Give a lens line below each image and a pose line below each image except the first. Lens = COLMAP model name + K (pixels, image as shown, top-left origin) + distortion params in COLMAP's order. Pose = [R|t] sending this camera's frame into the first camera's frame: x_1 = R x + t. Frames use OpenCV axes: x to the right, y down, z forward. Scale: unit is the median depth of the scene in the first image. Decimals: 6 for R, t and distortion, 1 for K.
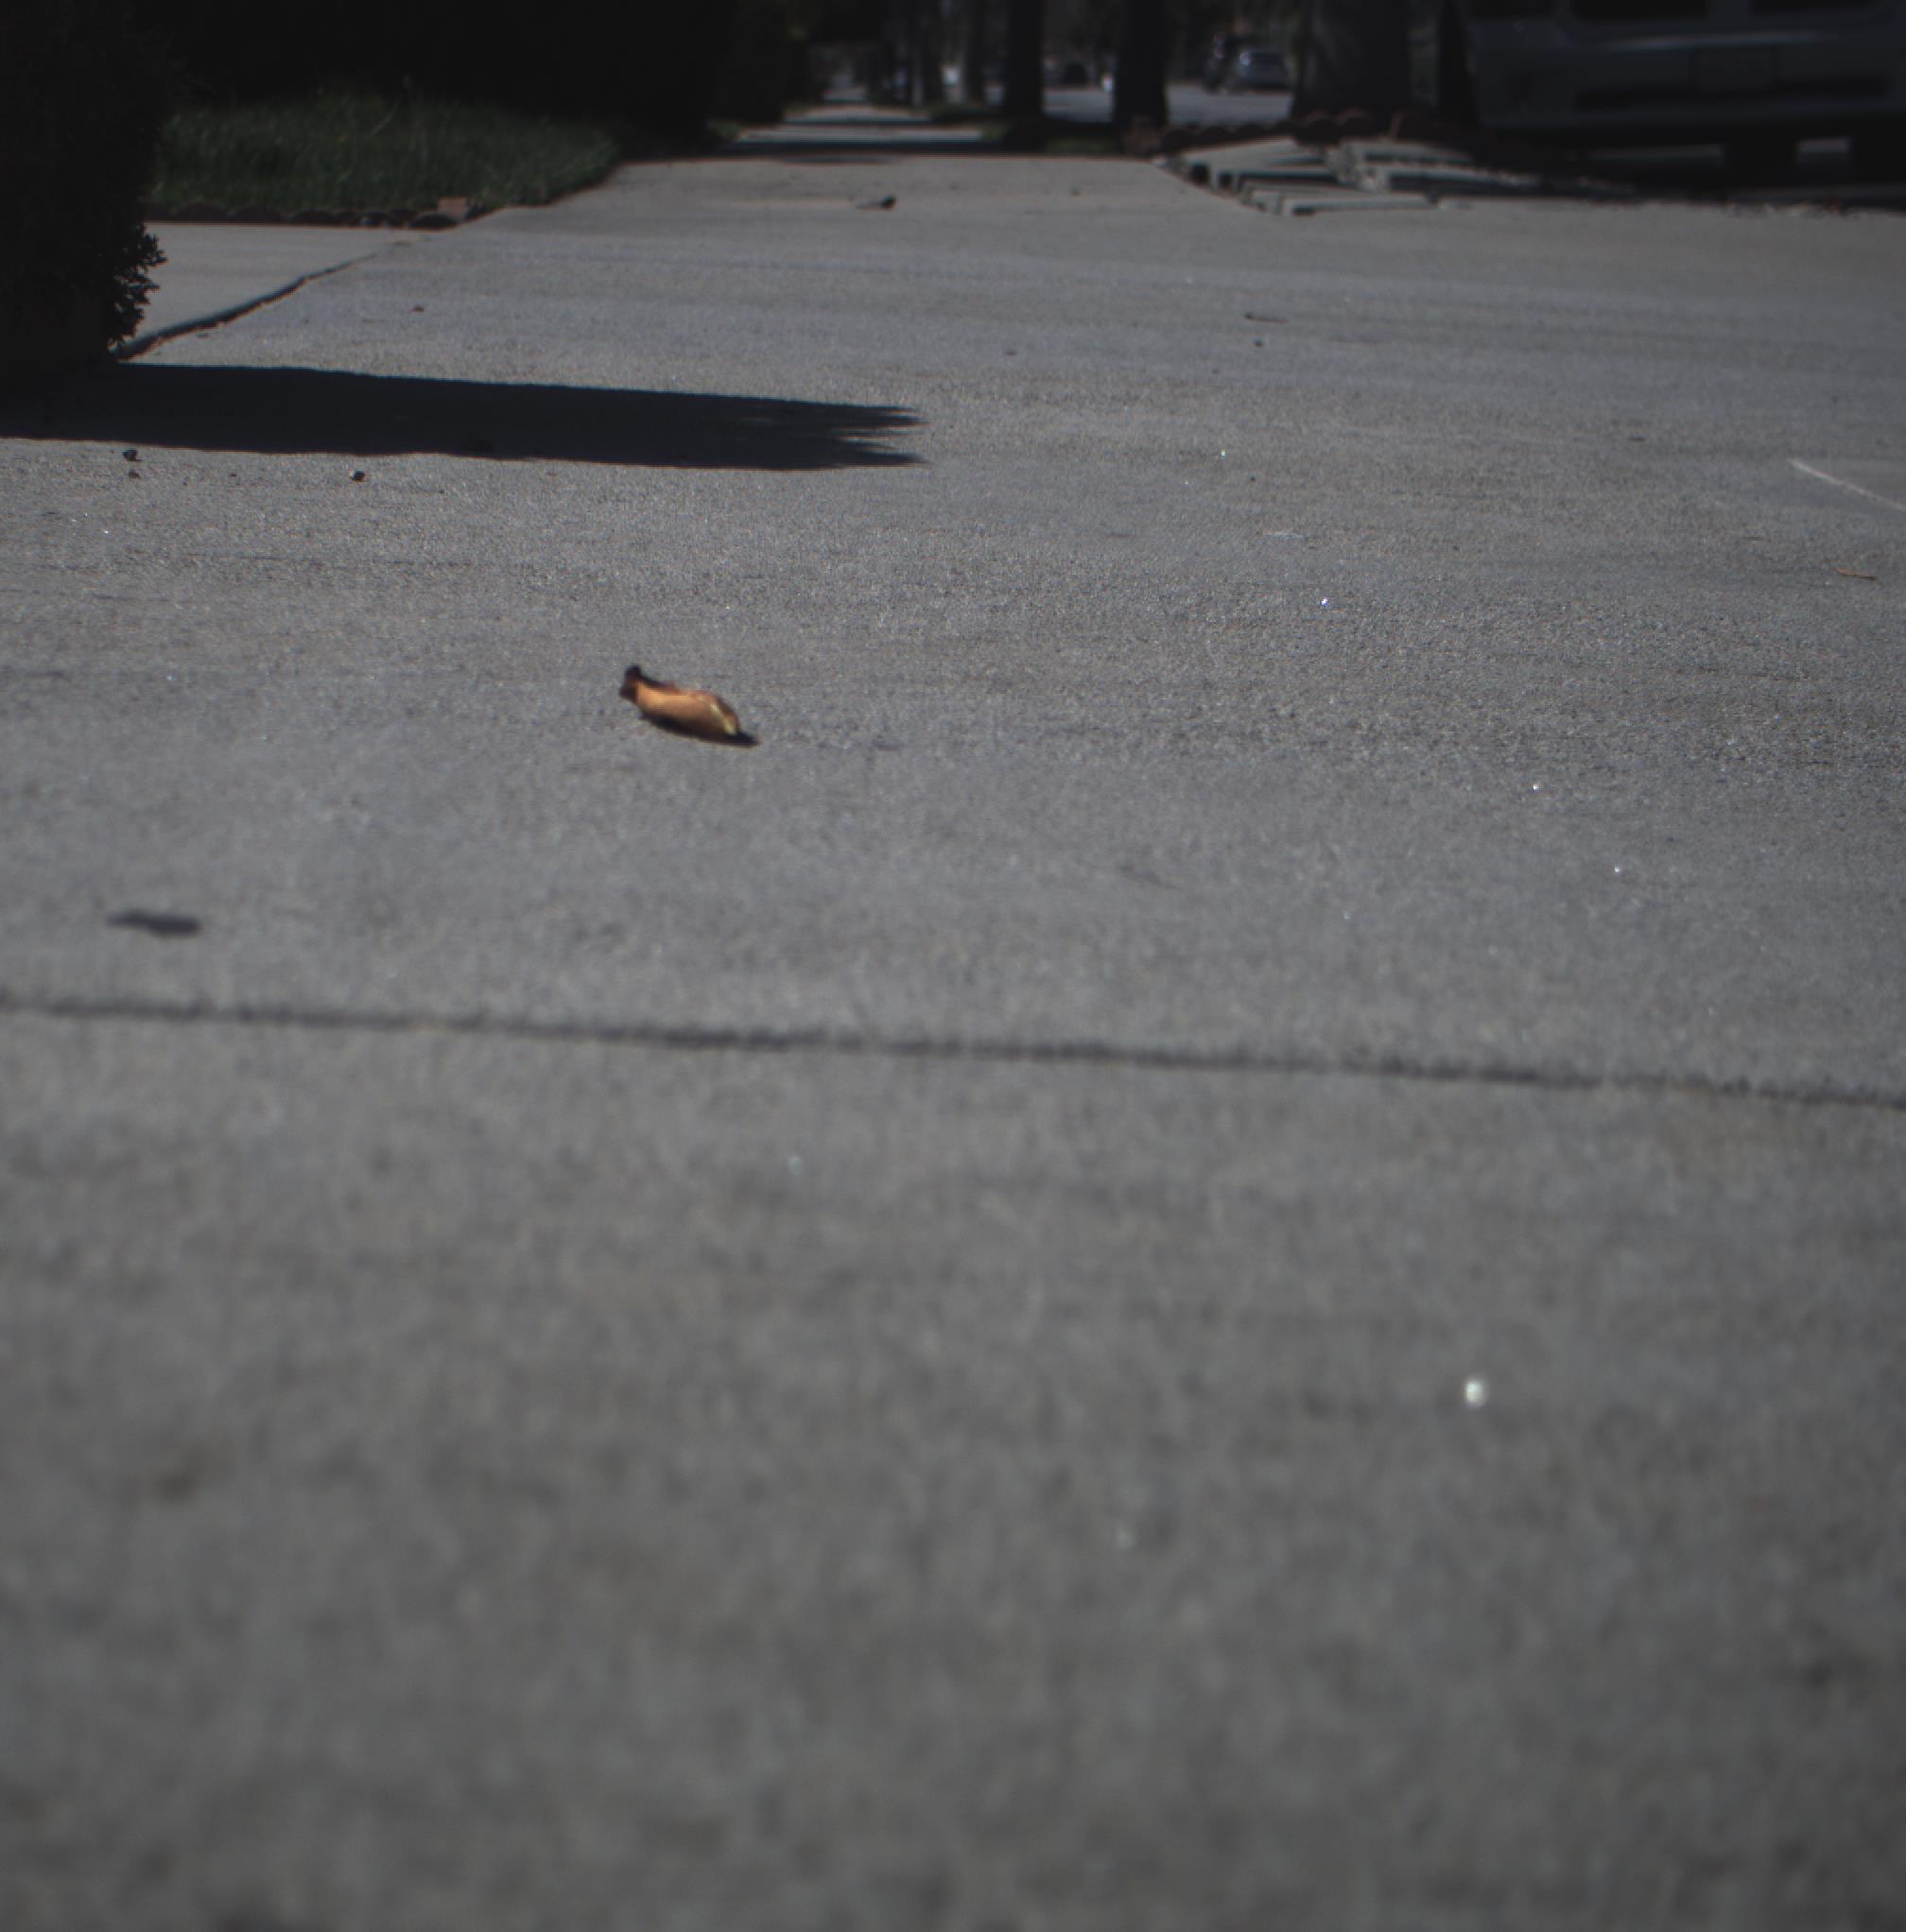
lens RADIAL K [[4339.6, 0, 728.1], [0, 4339.6, 961.9], [0, 0, 1]] dist [-0.176171, 0.817089]
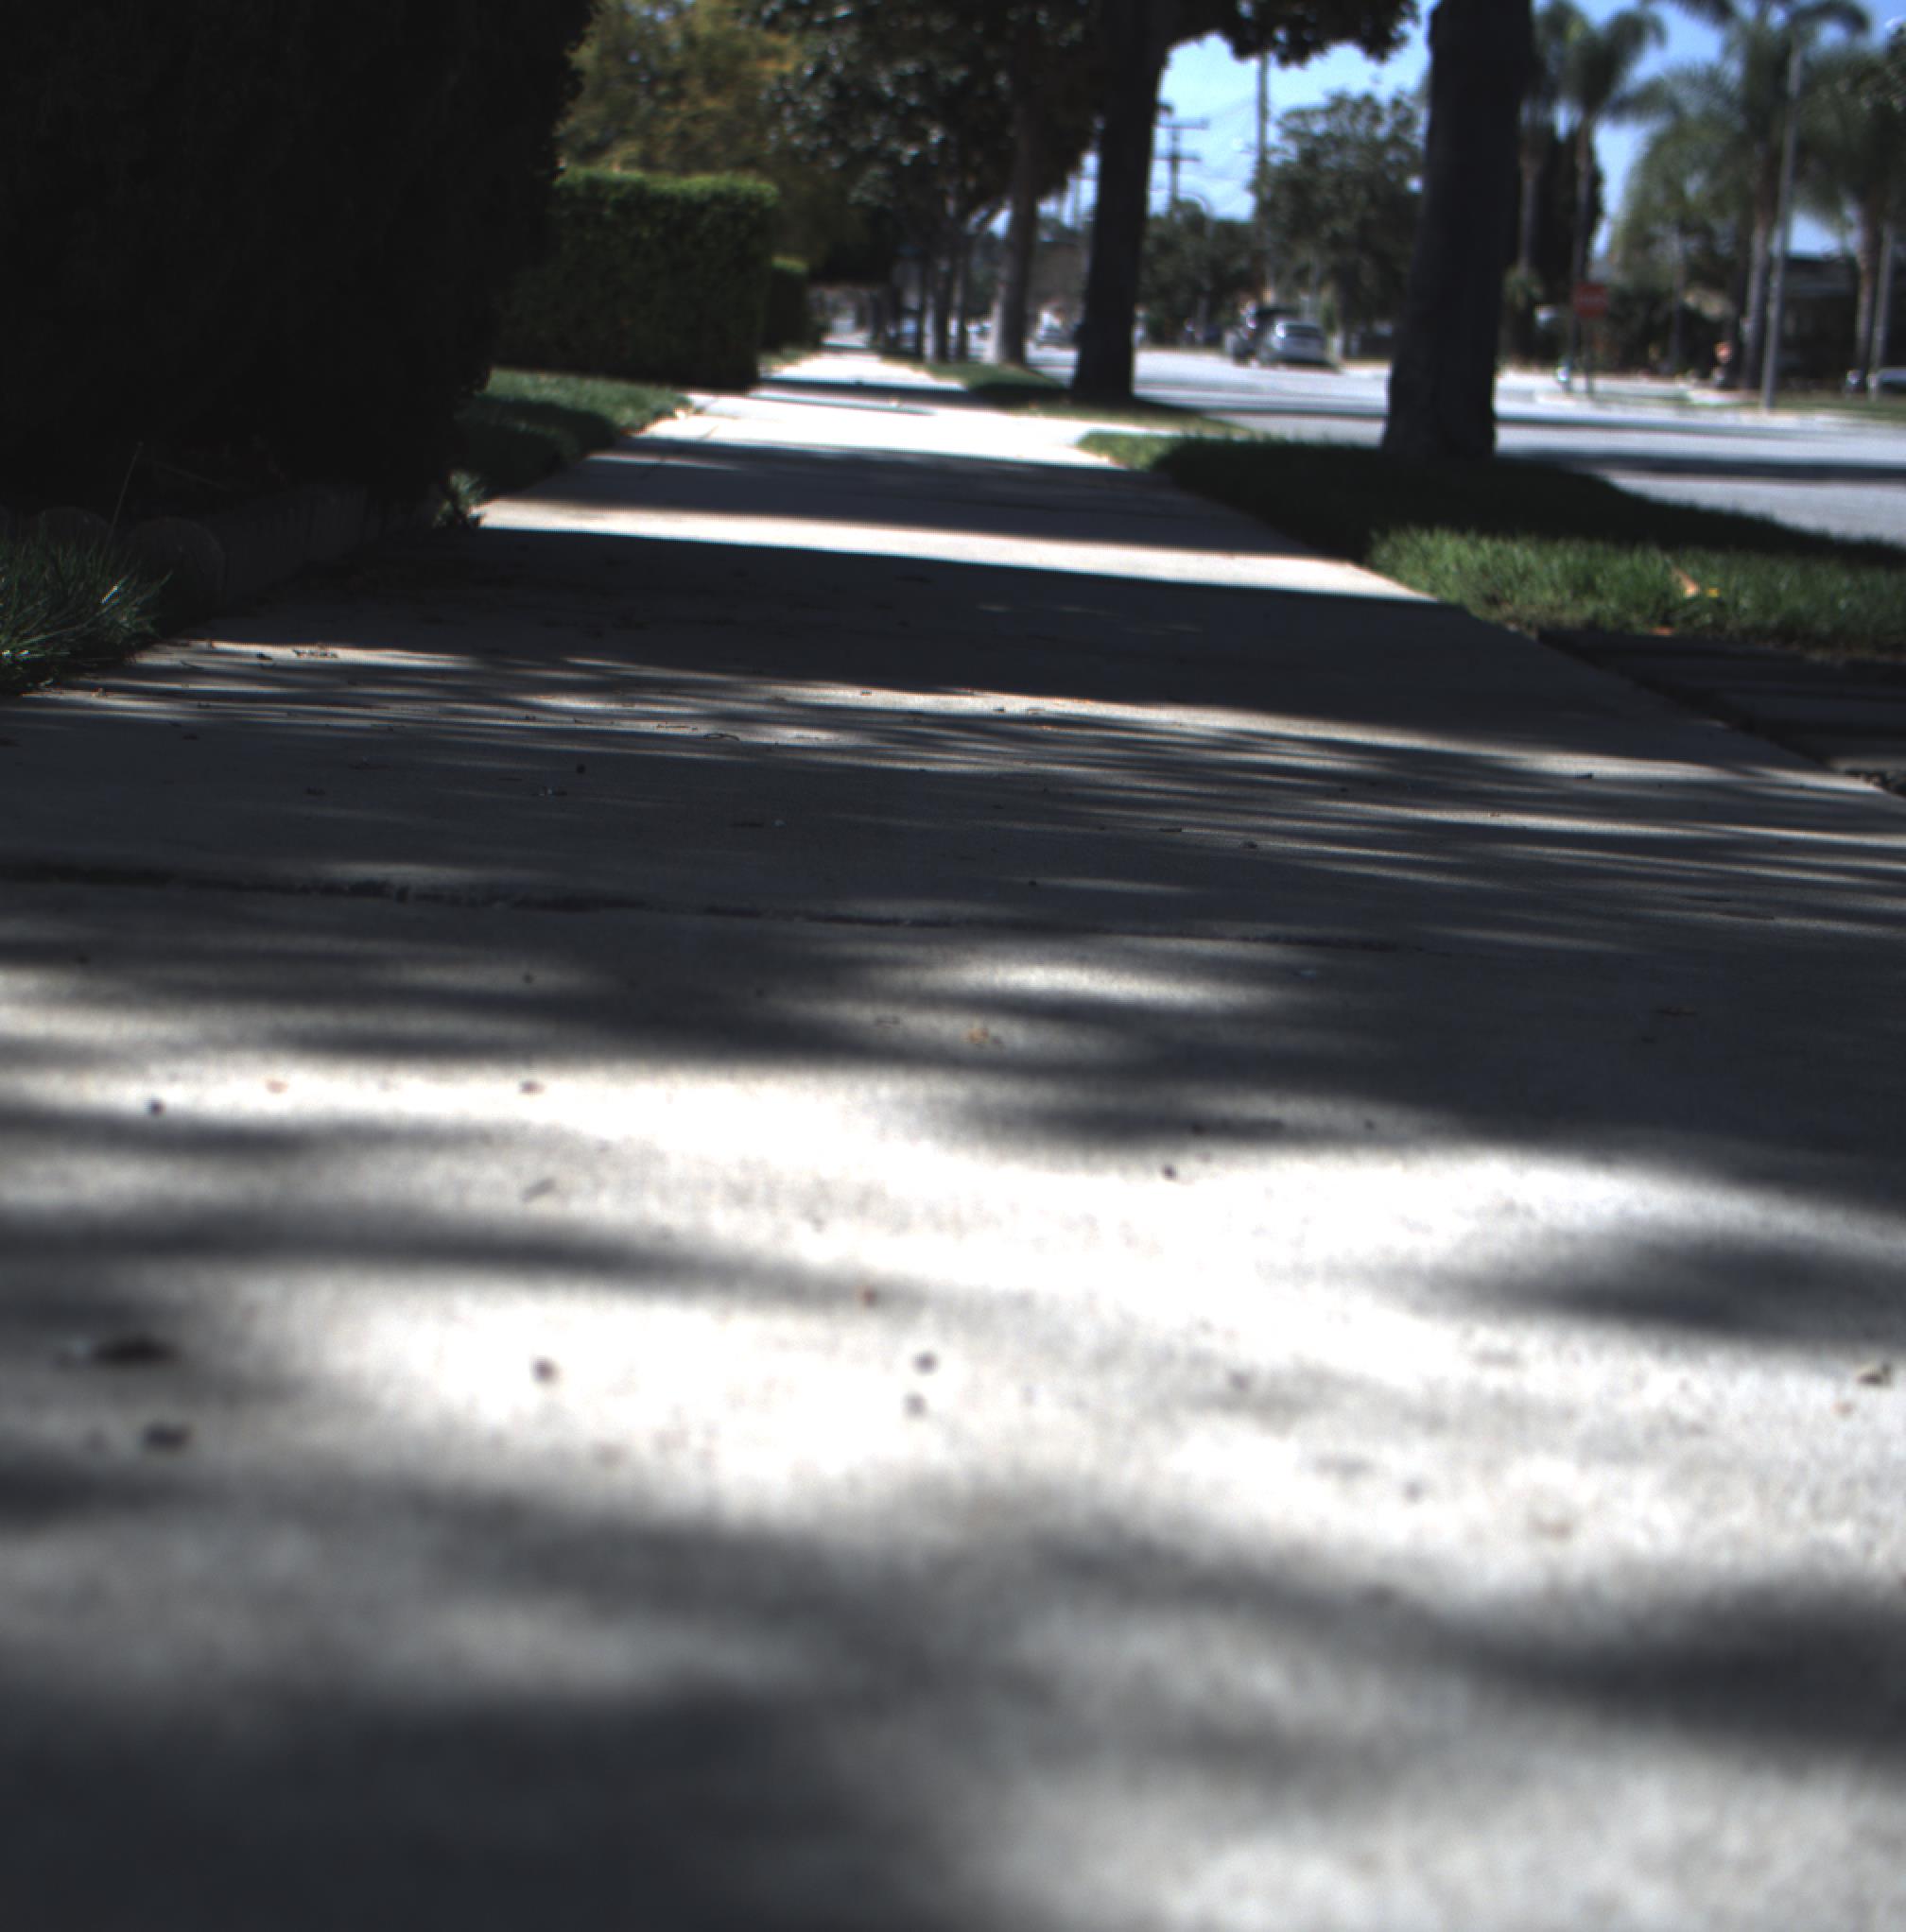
lens RADIAL K [[4339.6, 0, 728.1], [0, 4339.6, 961.9], [0, 0, 1]] dist [-0.176171, 0.817089]
pose [[0.997832, 0.065138, 0.009408, 0.024693], [-0.064543, 0.996471, -0.053659, -0.226258], [-0.012870, 0.052935, 0.998515, 1.093646]]
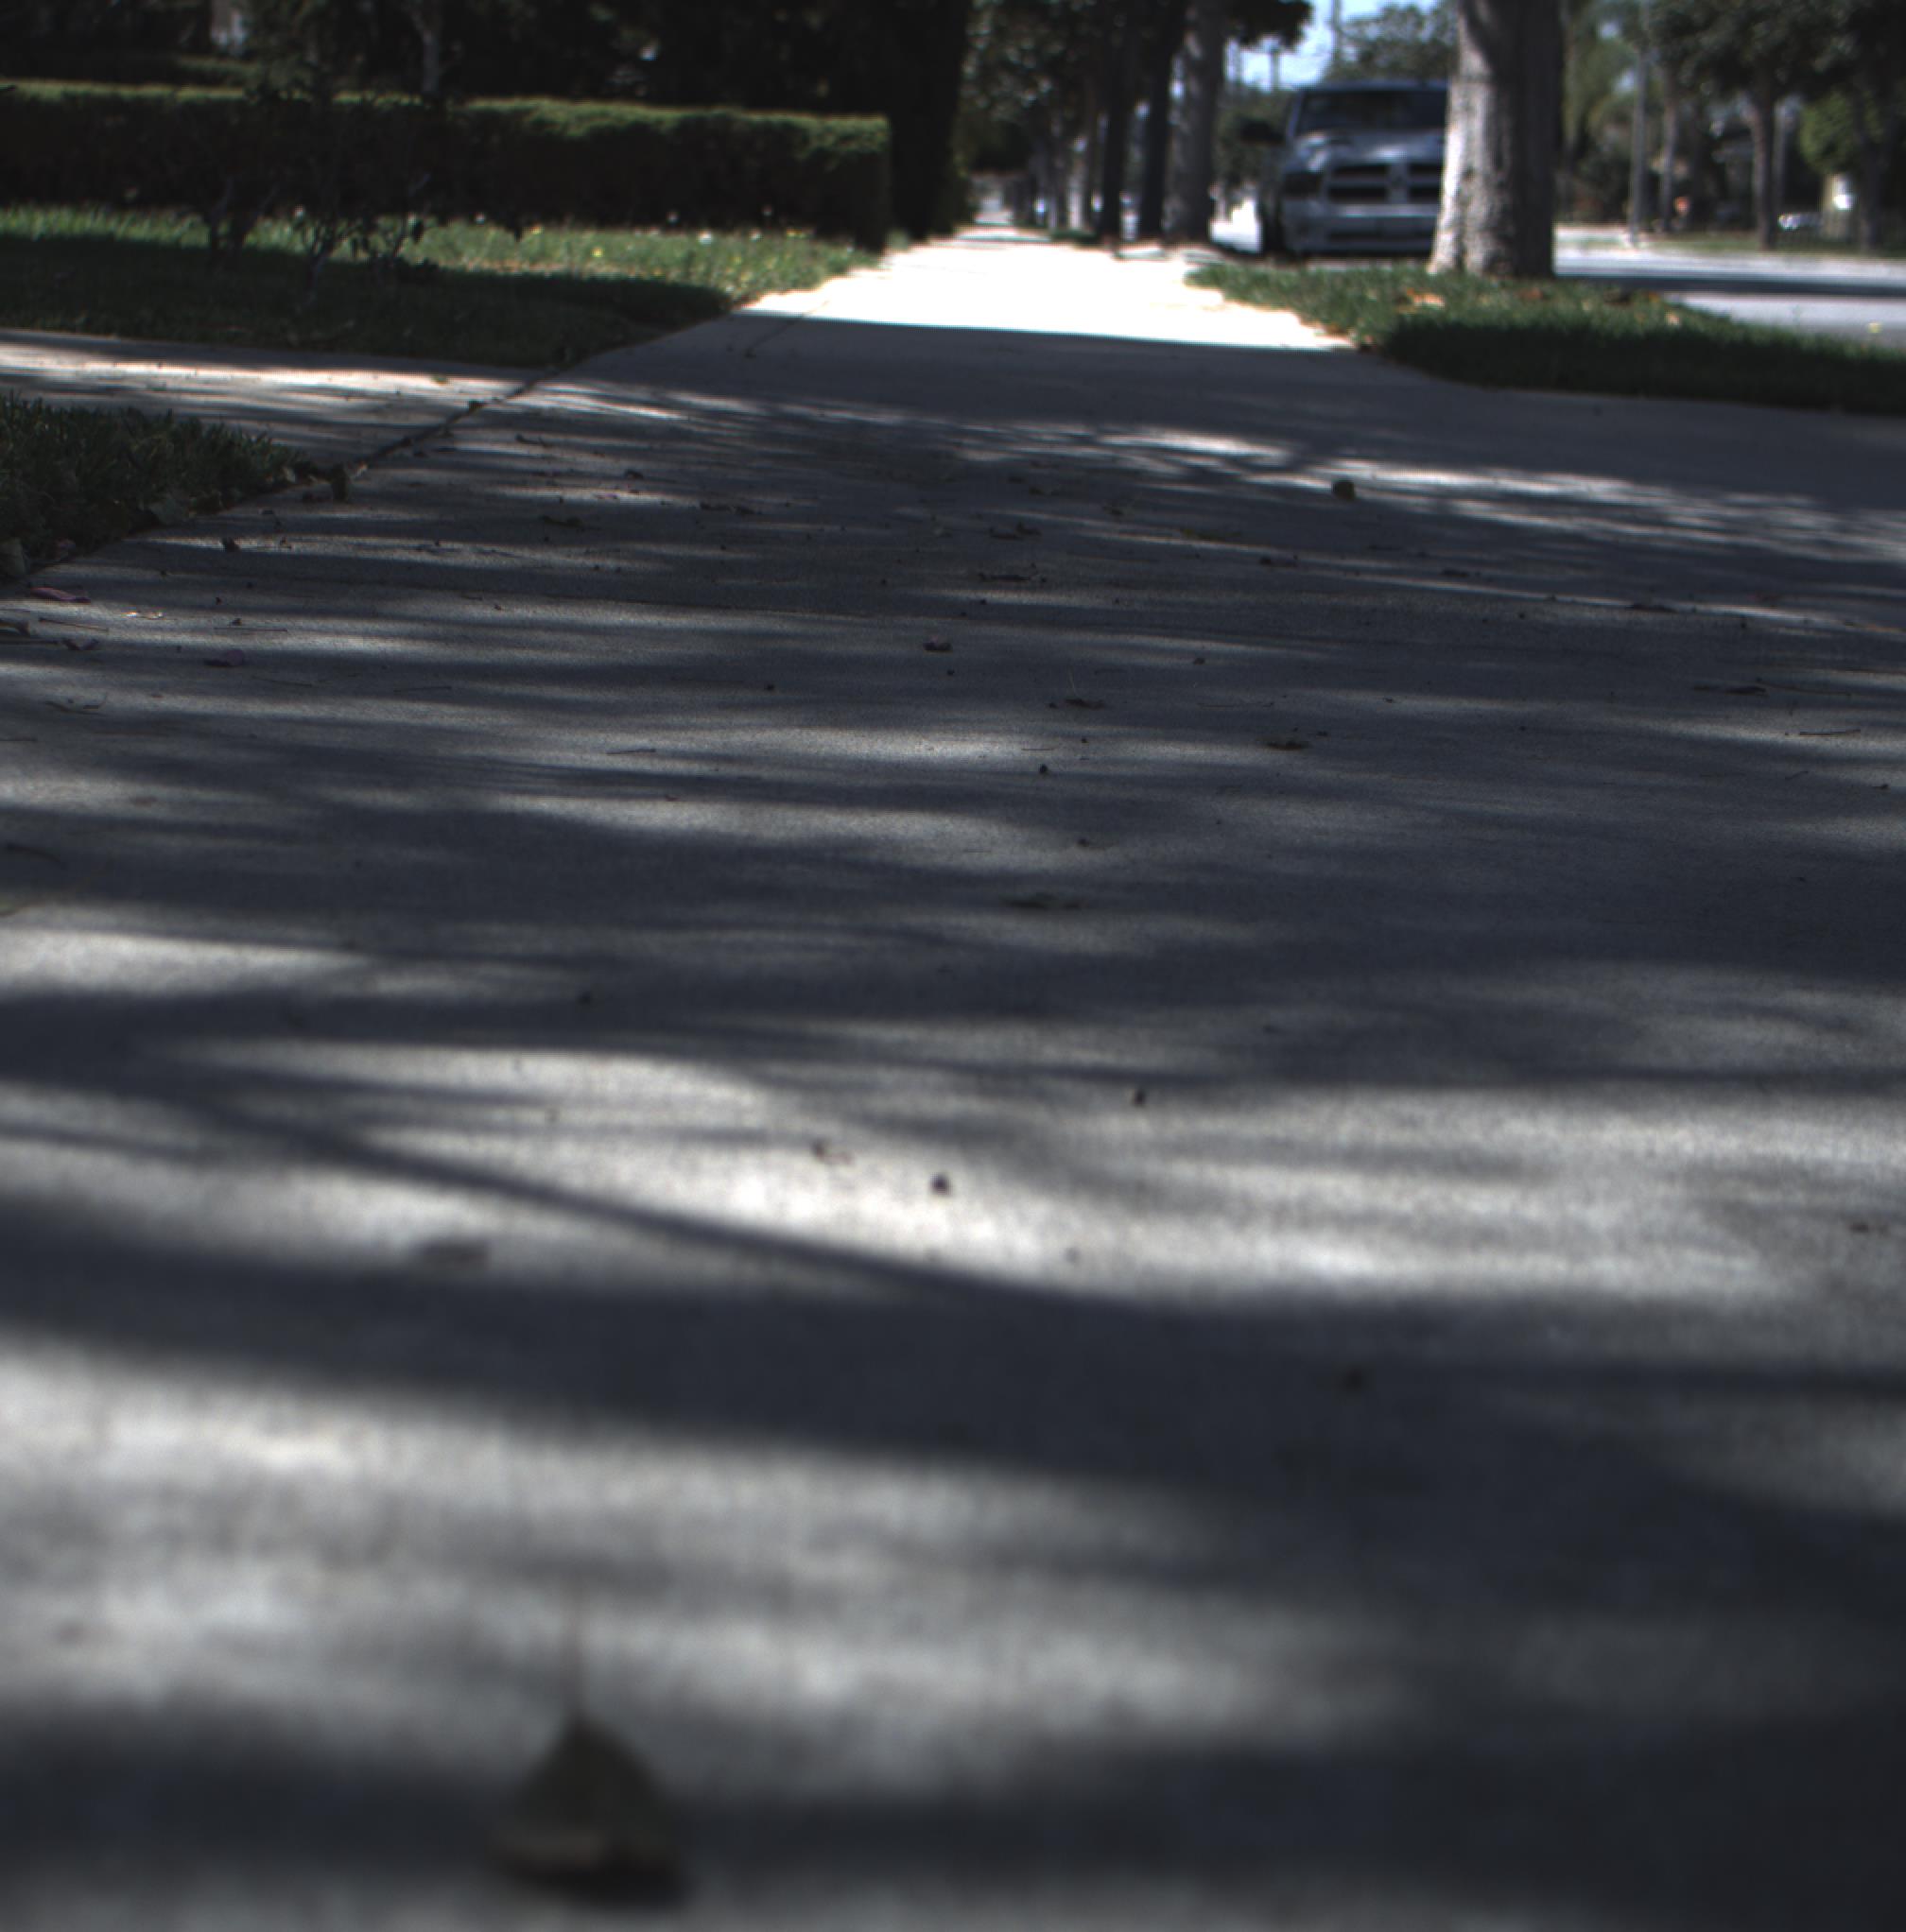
lens RADIAL K [[4339.6, 0, 728.1], [0, 4339.6, 961.9], [0, 0, 1]] dist [-0.176171, 0.817089]
pose [[0.998791, 0.040915, -0.027246, -0.051921], [-0.041608, 0.998812, -0.025376, 0.382342], [0.026176, 0.026479, 0.999307, -1.923504]]
